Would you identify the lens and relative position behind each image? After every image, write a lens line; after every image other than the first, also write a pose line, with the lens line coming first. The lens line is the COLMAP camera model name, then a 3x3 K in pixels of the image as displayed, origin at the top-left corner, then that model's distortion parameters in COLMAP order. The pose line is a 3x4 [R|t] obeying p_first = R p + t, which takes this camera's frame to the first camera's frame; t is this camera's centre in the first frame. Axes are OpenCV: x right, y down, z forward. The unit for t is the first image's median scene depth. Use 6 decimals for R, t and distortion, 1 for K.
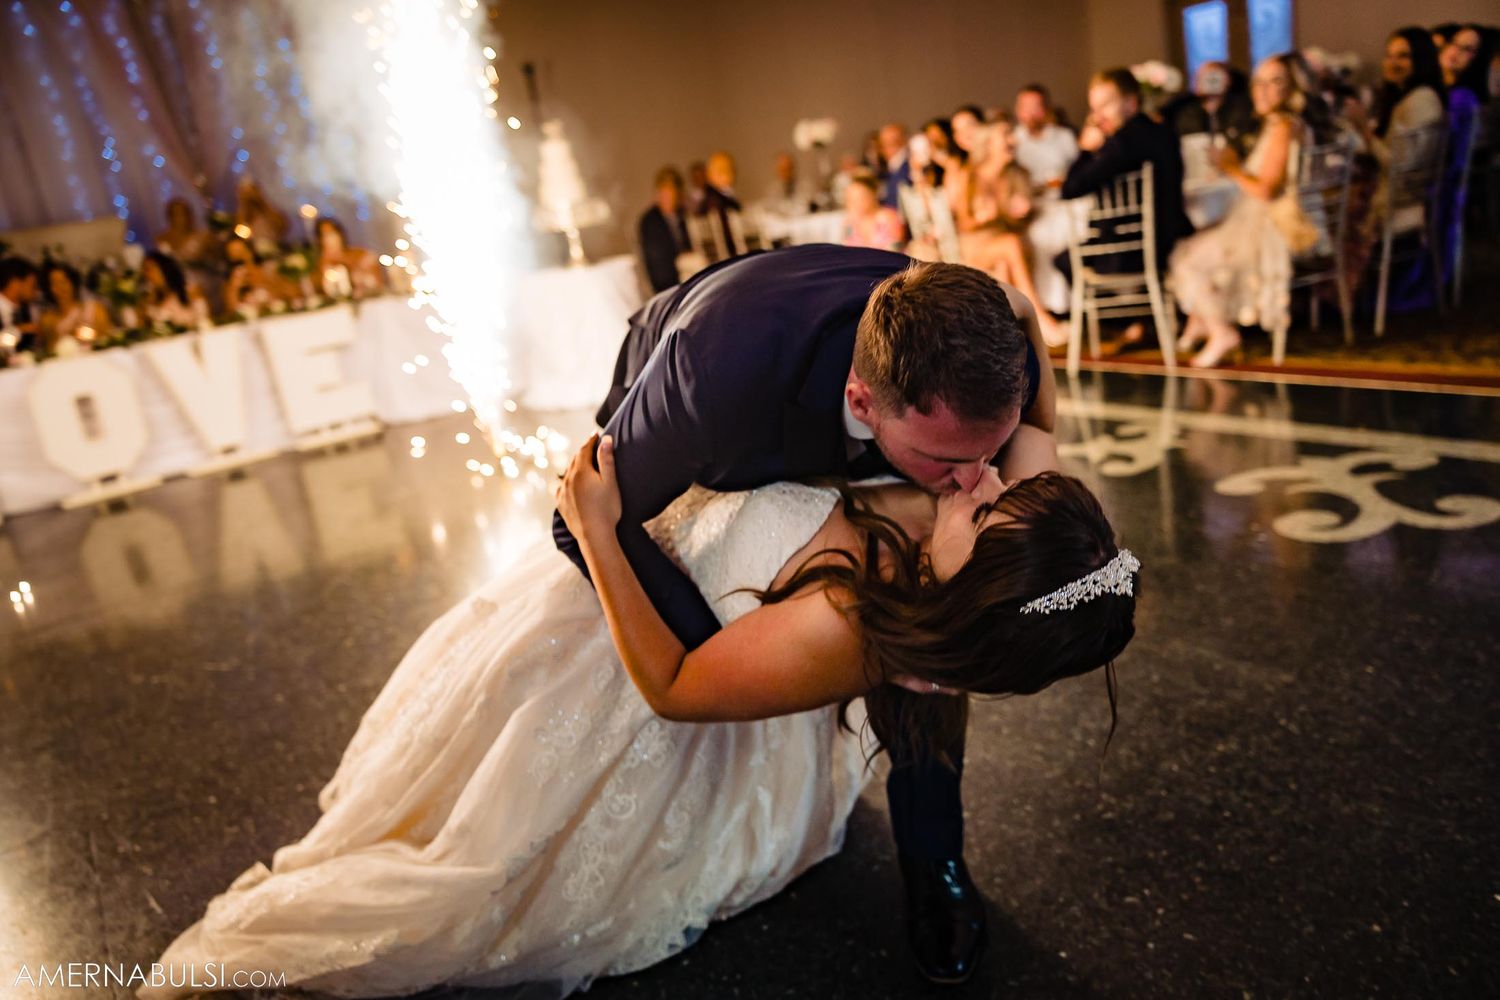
lens RADIAL K [[1173.6, 0, 750.0], [0, 1173.6, 500.0], [0, 0, 1]] dist [0.000035, -0.003775]
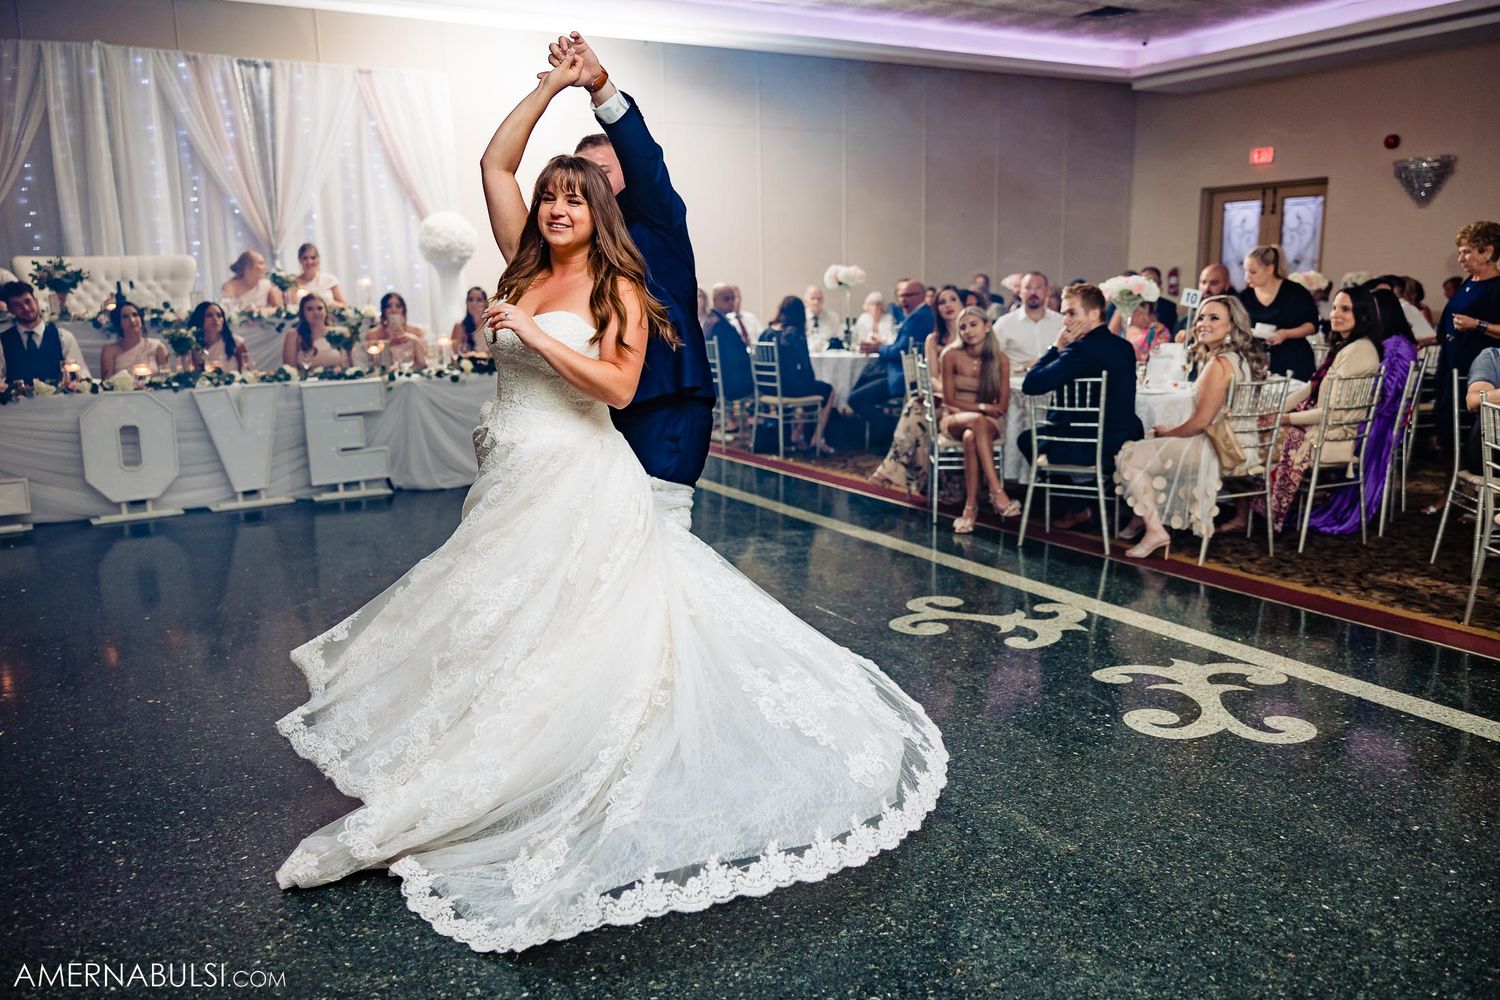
lens RADIAL K [[1173.6, 0, 750.0], [0, 1173.6, 500.0], [0, 0, 1]] dist [0.000035, -0.003775]
pose [[0.988499, 0.150164, -0.017916, 0.041676], [-0.151140, 0.985029, -0.082915, -0.021581], [0.005197, 0.084669, 0.996396, -0.101388]]
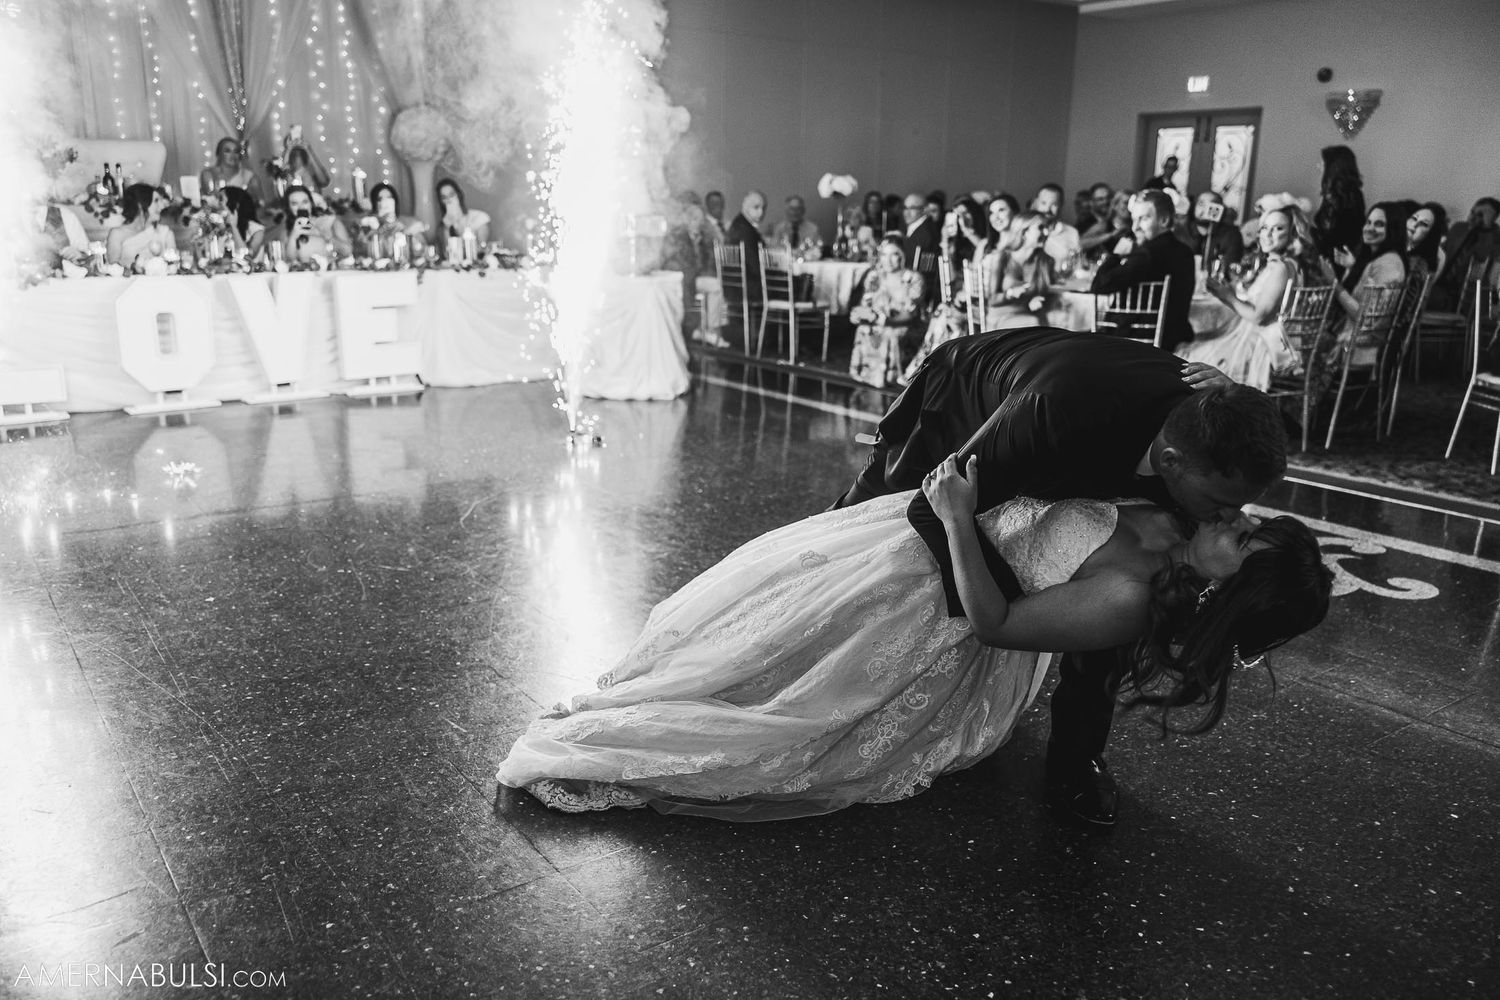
lens RADIAL K [[1161.8, 0, 776.0], [0, 1161.8, 500.7], [0, 0, 1]] dist [0.002077, 0.002486]
pose [[0.983029, 0.154239, 0.099322, -0.129385], [-0.151978, 0.987929, -0.029990, 0.033362], [-0.102749, 0.014387, 0.994603, -0.123464]]
